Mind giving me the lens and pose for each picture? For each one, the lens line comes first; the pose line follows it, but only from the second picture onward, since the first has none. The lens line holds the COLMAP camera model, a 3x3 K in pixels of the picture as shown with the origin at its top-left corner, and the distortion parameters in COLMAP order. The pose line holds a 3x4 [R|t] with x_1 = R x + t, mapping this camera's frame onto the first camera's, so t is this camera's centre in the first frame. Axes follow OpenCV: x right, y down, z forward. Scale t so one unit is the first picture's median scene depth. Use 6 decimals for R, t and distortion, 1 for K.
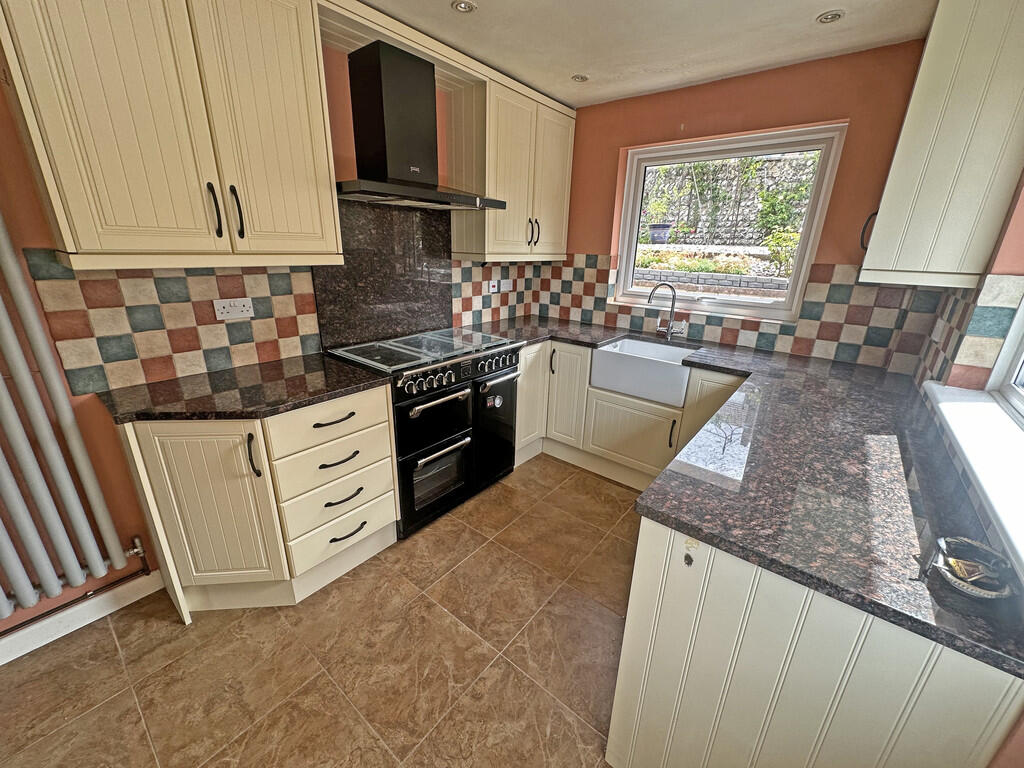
lens RADIAL K [[406.3, 0, 511.4], [0, 406.3, 382.7], [0, 0, 1]] dist [-0.002026, 0.000686]
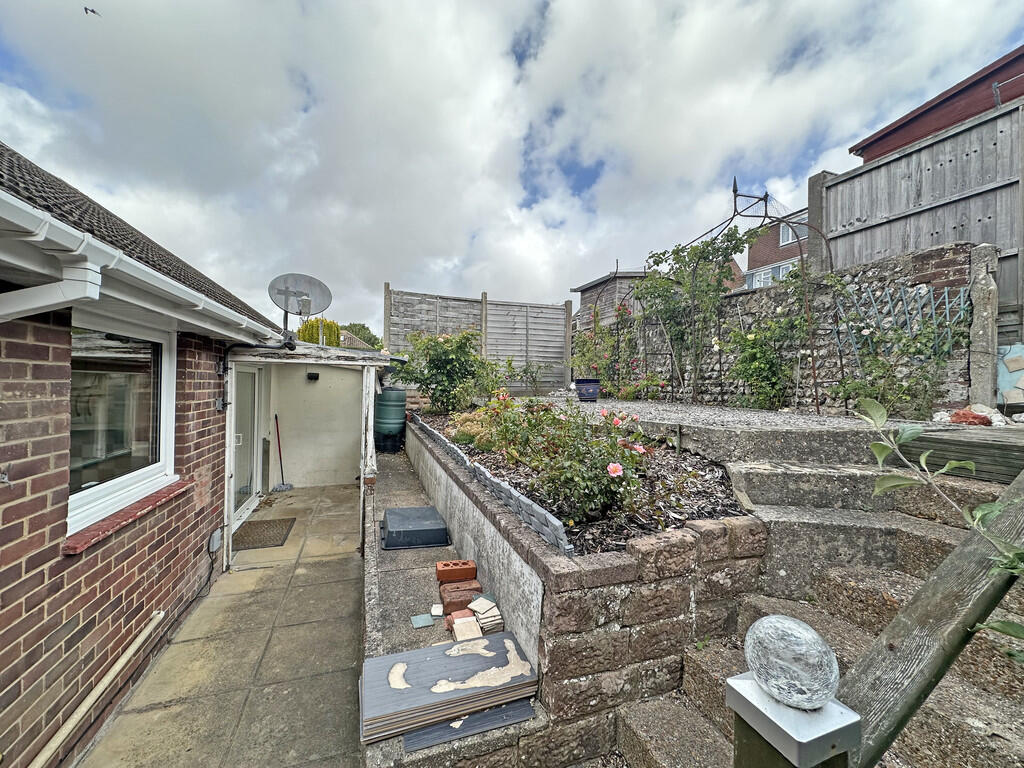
lens RADIAL K [[406.3, 0, 513.4], [0, 406.3, 385.3], [0, 0, 1]] dist [-0.002026, 0.000686]
pose [[0.853907, -0.009576, -0.520337, 1.529472], [-0.164834, 0.943379, -0.287864, -0.265738], [0.493632, 0.331579, 0.803980, 0.615428]]
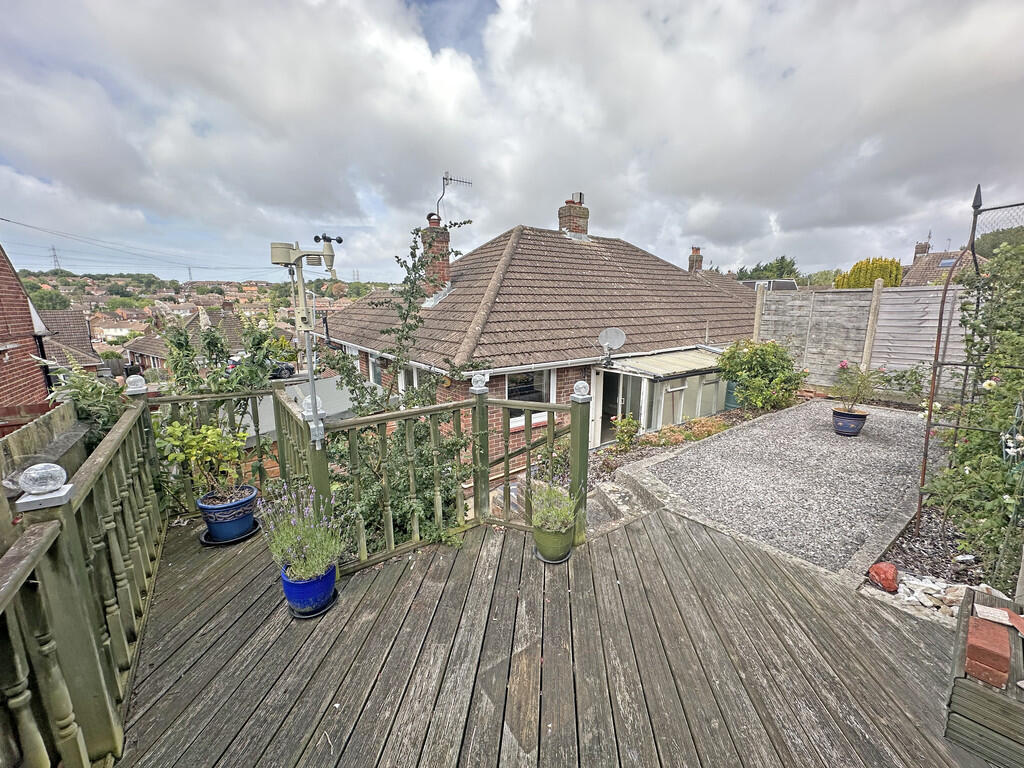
lens RADIAL K [[406.3, 0, 510.5], [0, 406.3, 385.1], [0, 0, 1]] dist [-0.002026, 0.000686]
pose [[-0.278369, 0.161928, -0.946726, 2.891608], [-0.313110, 0.916540, 0.248830, -0.970837], [0.908005, 0.365696, -0.204435, 1.278644]]
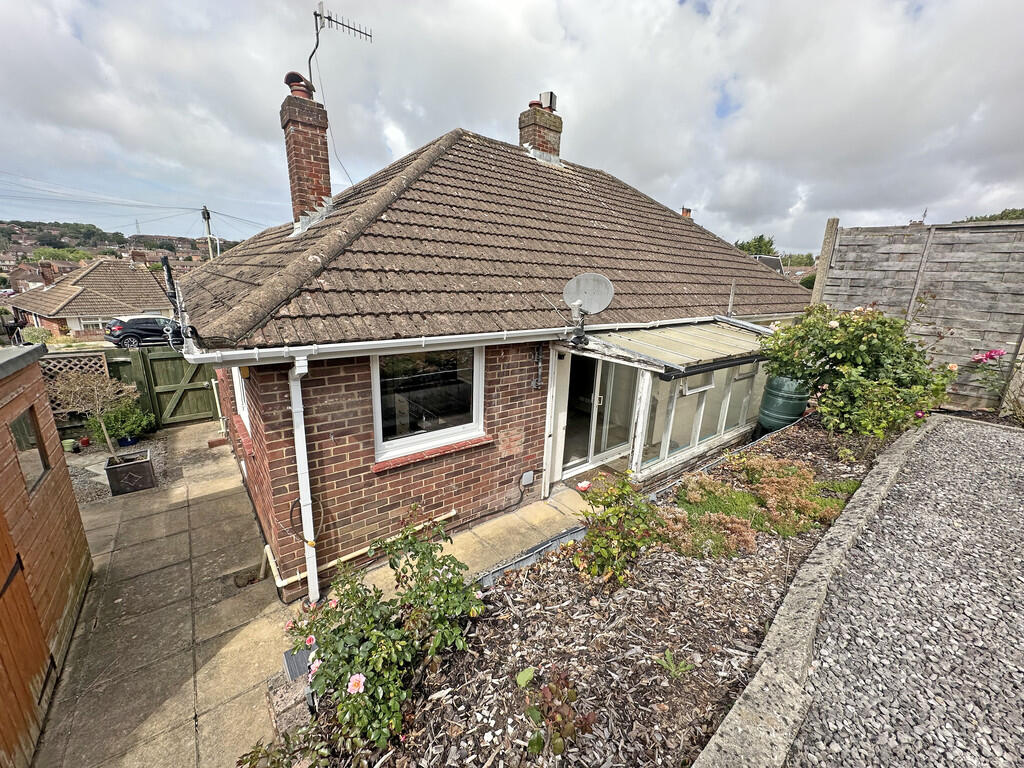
lens RADIAL K [[406.3, 0, 511.5], [0, 406.3, 384.8], [0, 0, 1]] dist [-0.002026, 0.000686]
pose [[-0.219567, 0.216338, -0.951309, 1.676800], [-0.355616, 0.890268, 0.284535, -0.829370], [0.908475, 0.400775, -0.118540, 1.279766]]
